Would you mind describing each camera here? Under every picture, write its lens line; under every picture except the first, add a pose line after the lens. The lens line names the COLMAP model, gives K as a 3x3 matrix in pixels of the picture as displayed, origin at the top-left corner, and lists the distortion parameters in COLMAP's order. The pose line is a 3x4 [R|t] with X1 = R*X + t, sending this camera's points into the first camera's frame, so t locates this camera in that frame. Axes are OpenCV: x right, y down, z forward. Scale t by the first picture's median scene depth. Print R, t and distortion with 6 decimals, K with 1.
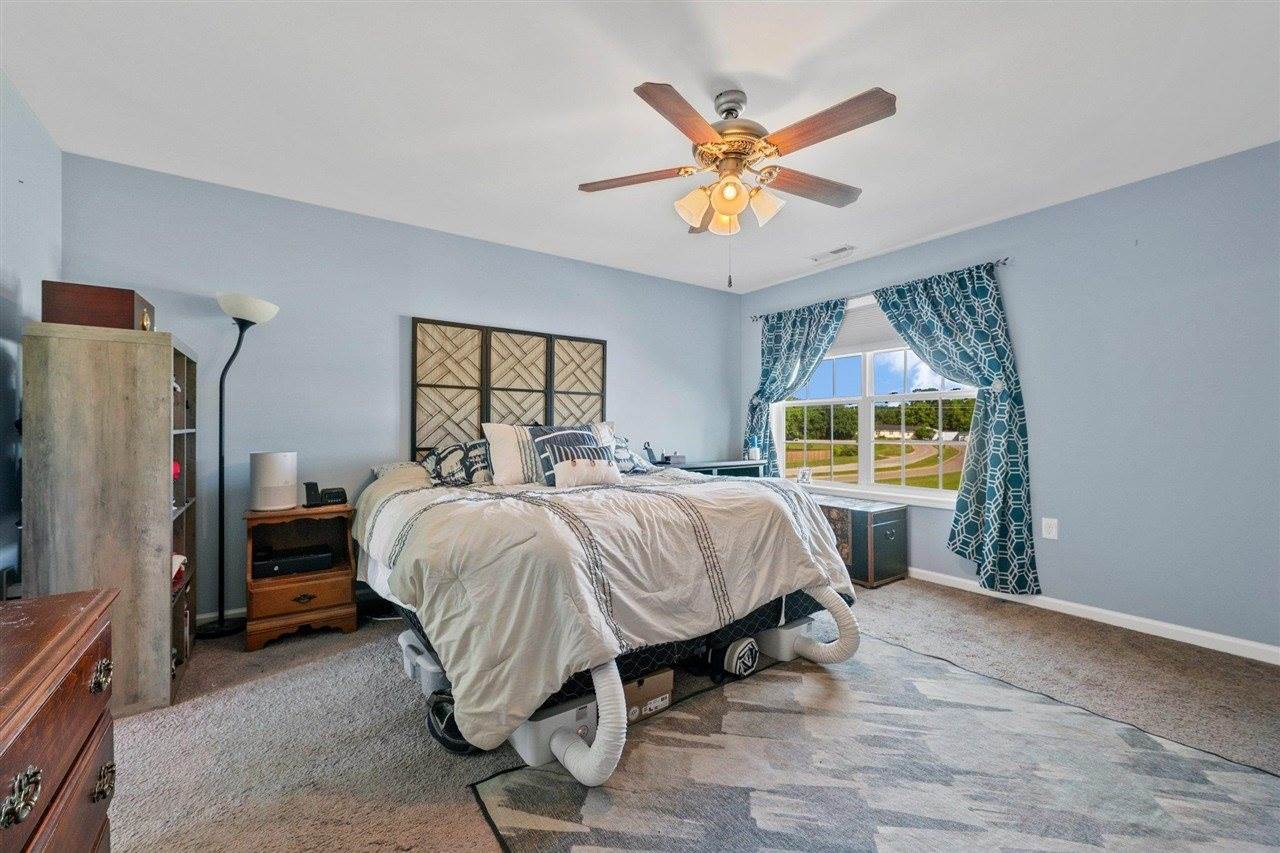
lens RADIAL K [[527.7, 0, 635.2], [0, 527.7, 425.9], [0, 0, 1]] dist [-0.008796, 0.000145]
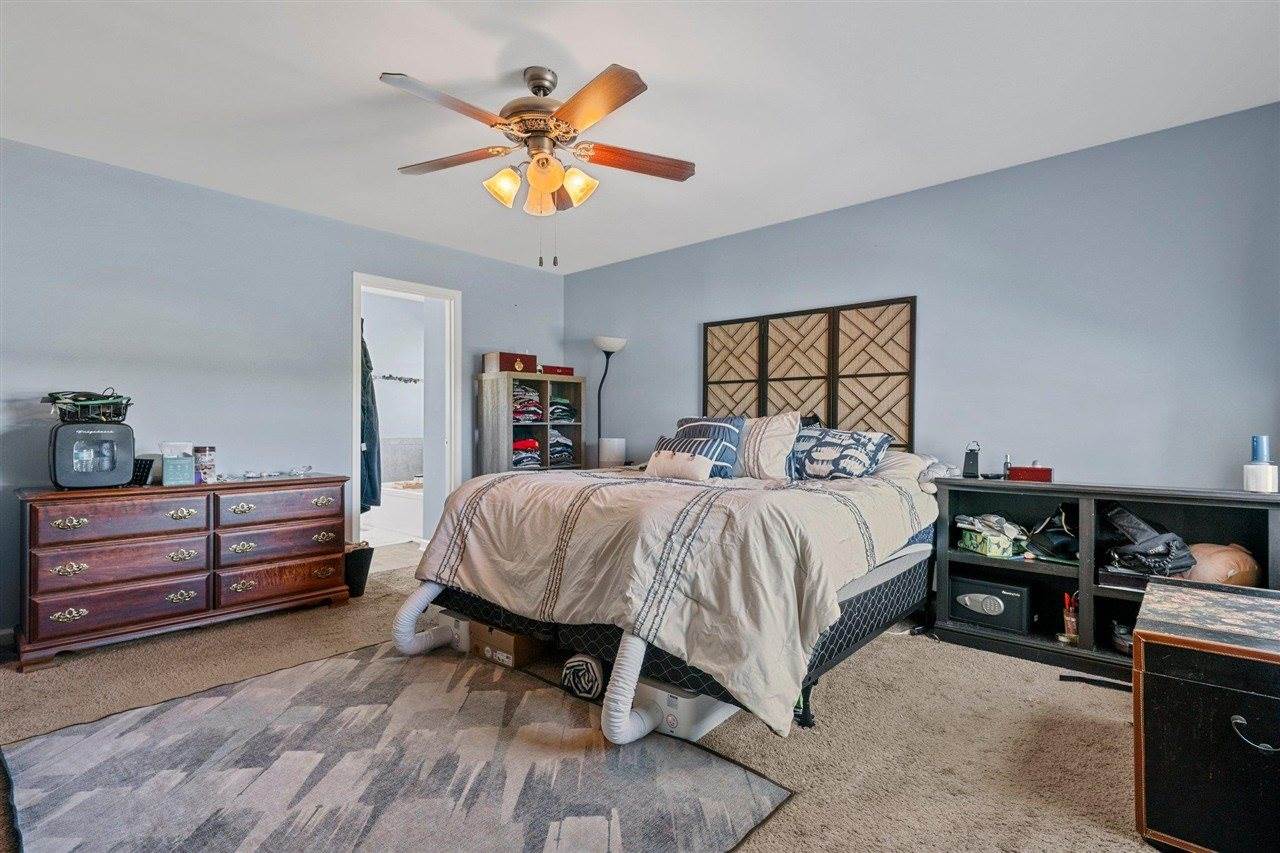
lens RADIAL K [[600.7, 0, 637.3], [0, 600.7, 426.4], [0, 0, 1]] dist [0.005617, -0.000423]
pose [[0.234718, 0.000647, -0.972063, 0.756784], [0.003084, 0.999994, 0.001410, 0.011689], [0.972059, -0.003328, 0.234715, 0.532457]]
